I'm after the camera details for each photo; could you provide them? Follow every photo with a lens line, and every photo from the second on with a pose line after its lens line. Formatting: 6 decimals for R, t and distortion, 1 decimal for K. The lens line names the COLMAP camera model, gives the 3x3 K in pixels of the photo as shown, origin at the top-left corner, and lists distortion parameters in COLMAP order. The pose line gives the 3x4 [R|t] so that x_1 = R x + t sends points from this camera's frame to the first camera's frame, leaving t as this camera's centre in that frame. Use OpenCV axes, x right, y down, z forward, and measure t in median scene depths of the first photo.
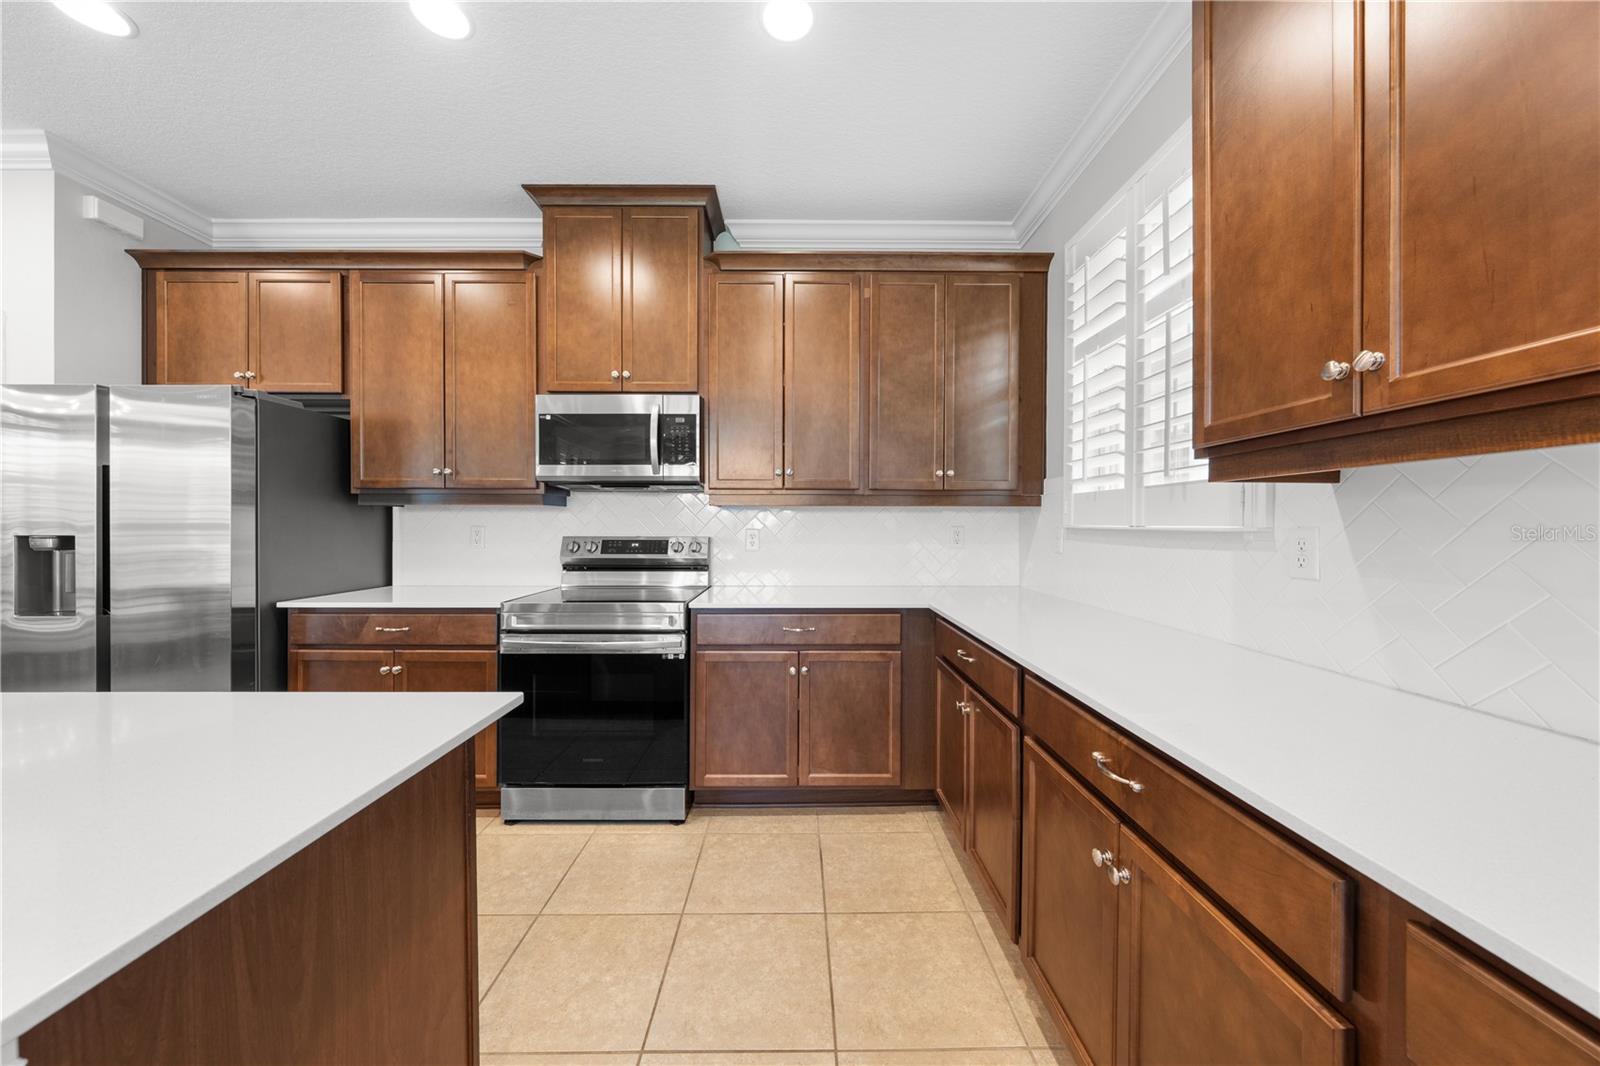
lens RADIAL K [[542.4, 0, 799.8], [0, 542.4, 528.3], [0, 0, 1]] dist [-0.001055, -0.000037]
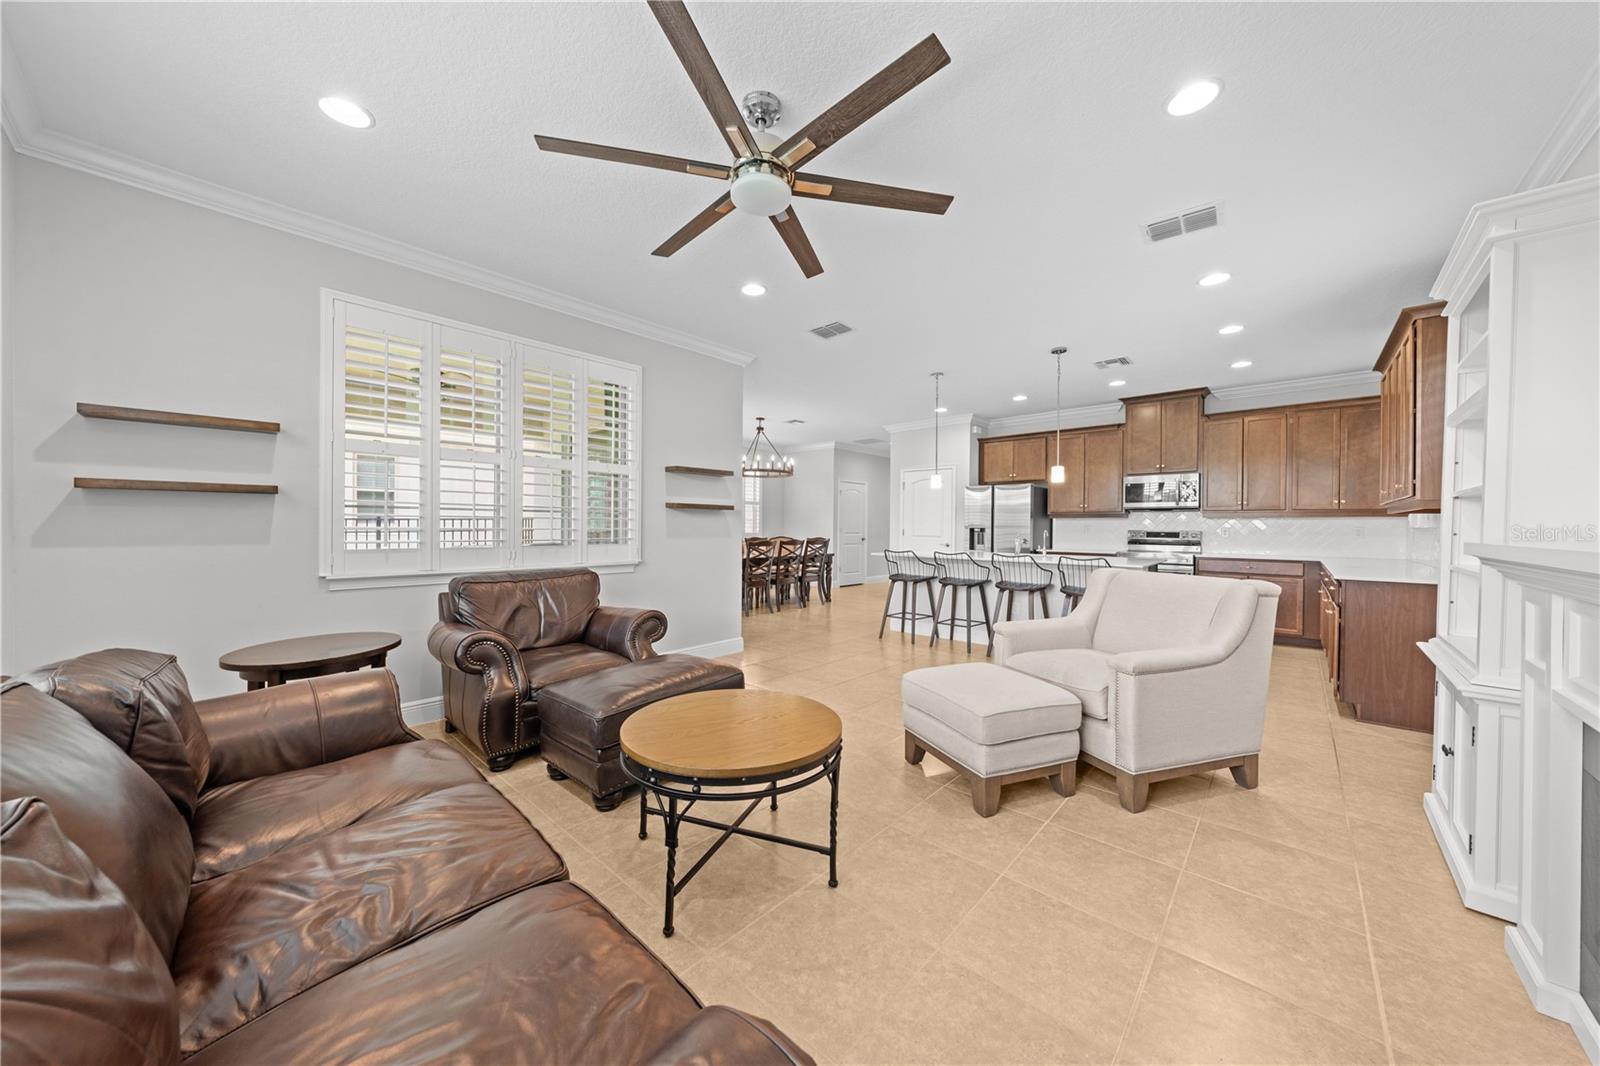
lens RADIAL K [[542.4, 0, 804.5], [0, 542.4, 528.5], [0, 0, 1]] dist [-0.001055, -0.000037]
pose [[0.734849, 0.005576, -0.678208, 0.168880], [-0.010990, 0.999933, -0.003686, 0.035358], [0.678141, 0.010162, 0.734861, -1.998192]]
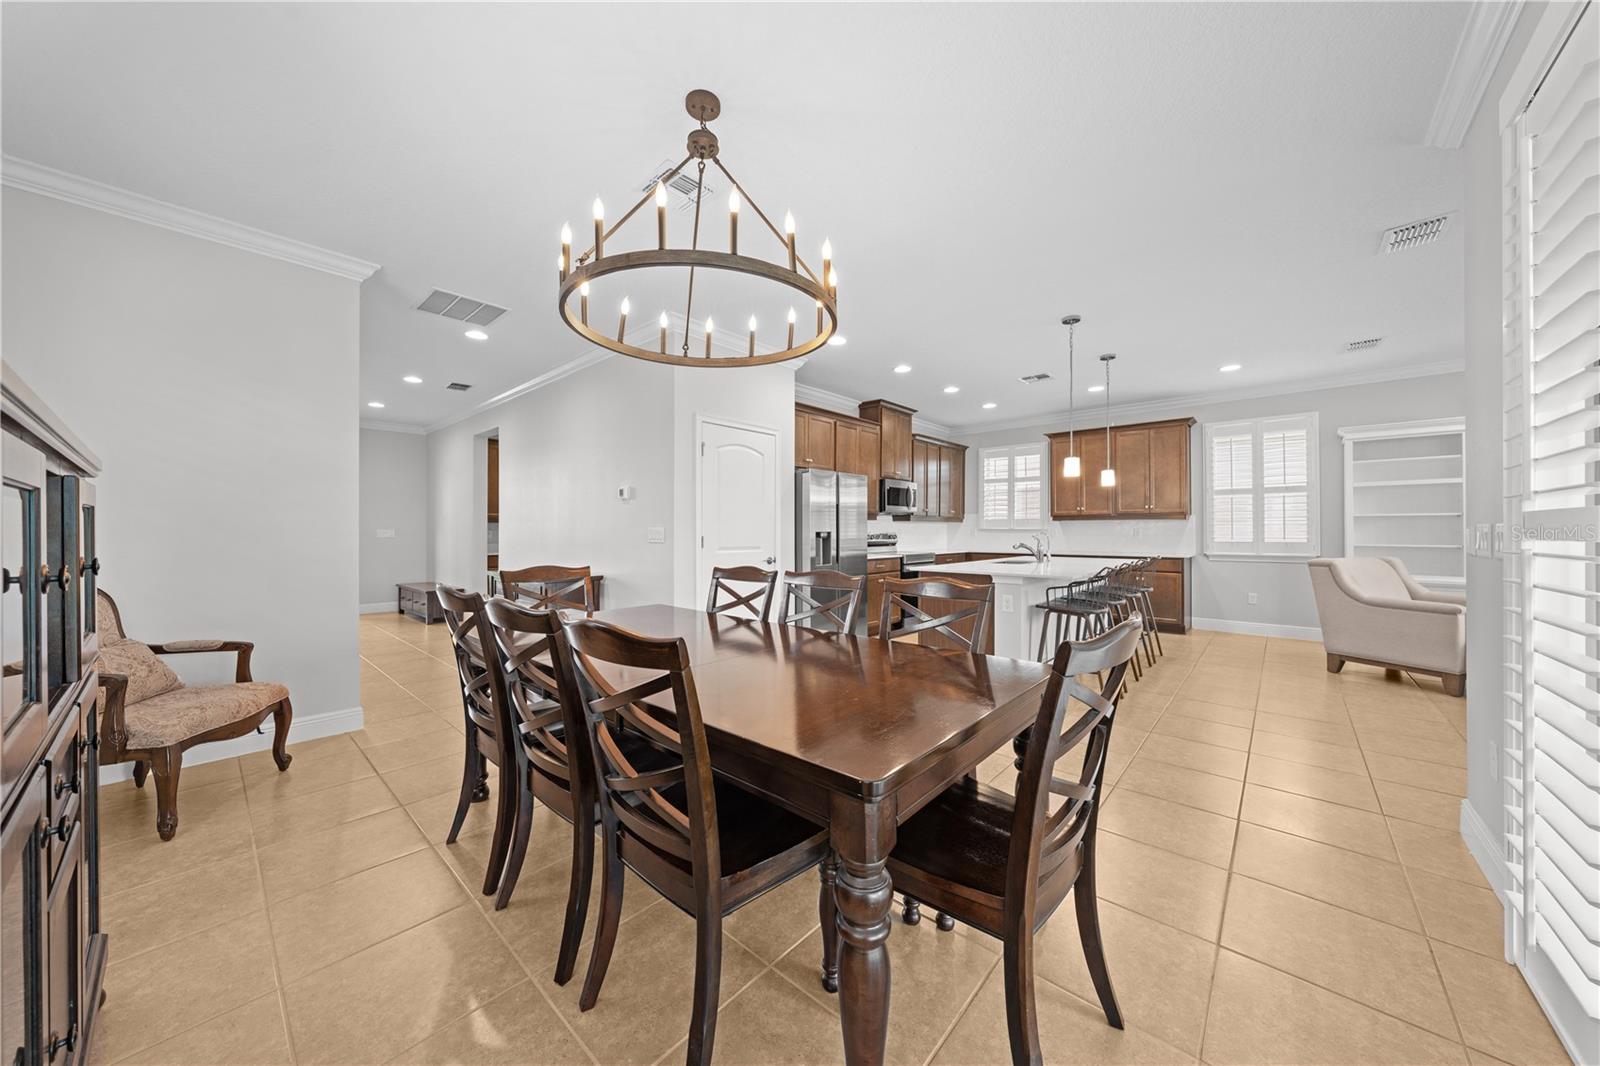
lens RADIAL K [[542.4, 0, 800.4], [0, 542.4, 531.2], [0, 0, 1]] dist [-0.001055, -0.000037]
pose [[0.662983, -0.003393, 0.748626, -2.708444], [0.008370, 0.999961, -0.002880, 0.014516], [-0.748587, 0.008176, 0.662986, -0.444941]]
